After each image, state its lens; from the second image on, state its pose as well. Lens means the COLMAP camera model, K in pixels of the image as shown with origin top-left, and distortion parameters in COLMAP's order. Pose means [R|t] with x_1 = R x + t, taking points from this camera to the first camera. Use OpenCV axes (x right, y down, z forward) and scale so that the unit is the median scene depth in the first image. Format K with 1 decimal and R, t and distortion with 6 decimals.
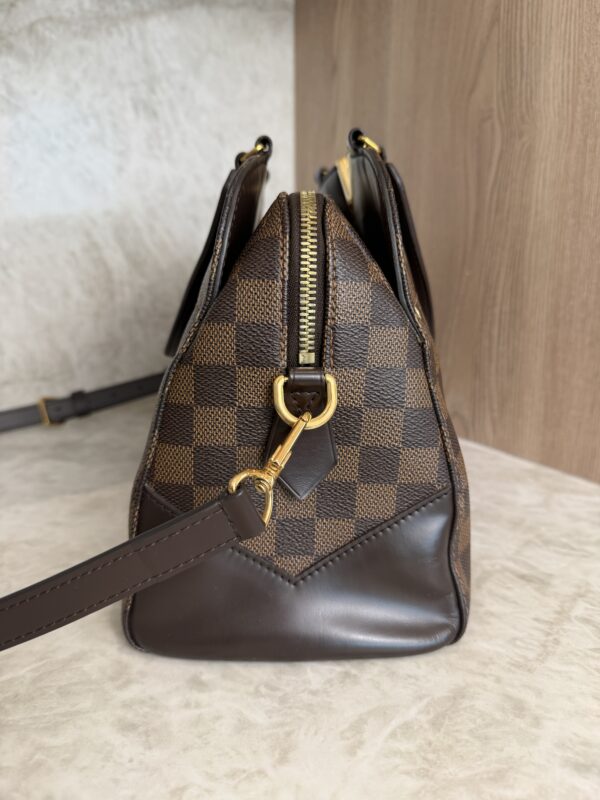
lens RADIAL K [[593.0, 0, 305.1], [0, 593.0, 404.1], [0, 0, 1]] dist [-0.046574, 0.011846]
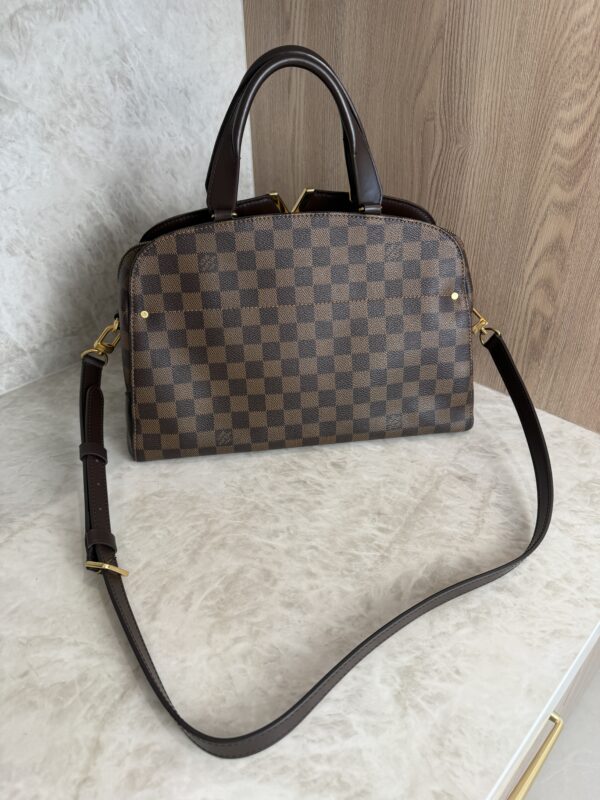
lens RADIAL K [[577.6, 0, 304.9], [0, 577.6, 393.6], [0, 0, 1]] dist [-0.003159, -0.009375]
pose [[0.981600, -0.118406, 0.149807, -0.242075], [0.063299, 0.941947, 0.329740, -0.415910], [-0.180153, -0.314190, 0.932110, -0.338337]]
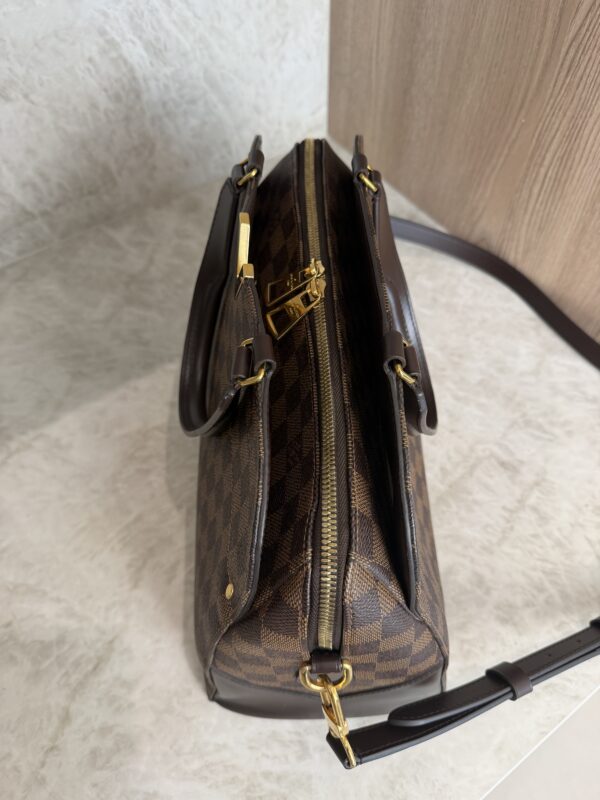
lens RADIAL K [[590.5, 0, 304.6], [0, 590.5, 403.0], [0, 0, 1]] dist [-0.024648, -0.000940]
pose [[0.999968, -0.007757, -0.001687, -0.101684], [0.006971, 0.756354, 0.654125, -0.625251], [-0.003798, -0.654116, 0.756385, -0.024508]]
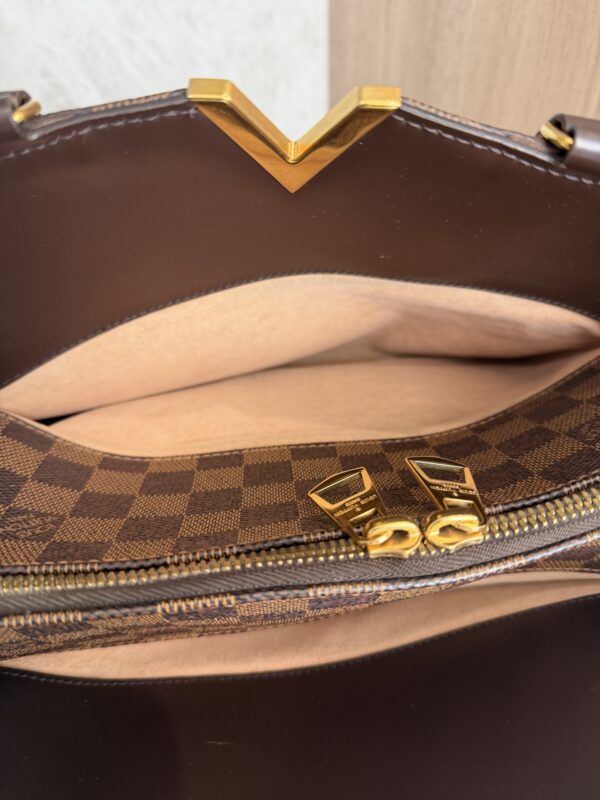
lens RADIAL K [[579.4, 0, 300.0], [0, 579.4, 400.0], [0, 0, 1]] dist [-0.021376, -0.003614]
pose [[0.999518, -0.013932, -0.027761, -0.065691], [0.026388, 0.852331, 0.522337, -0.437879], [0.016384, -0.522818, 0.852287, 0.289987]]
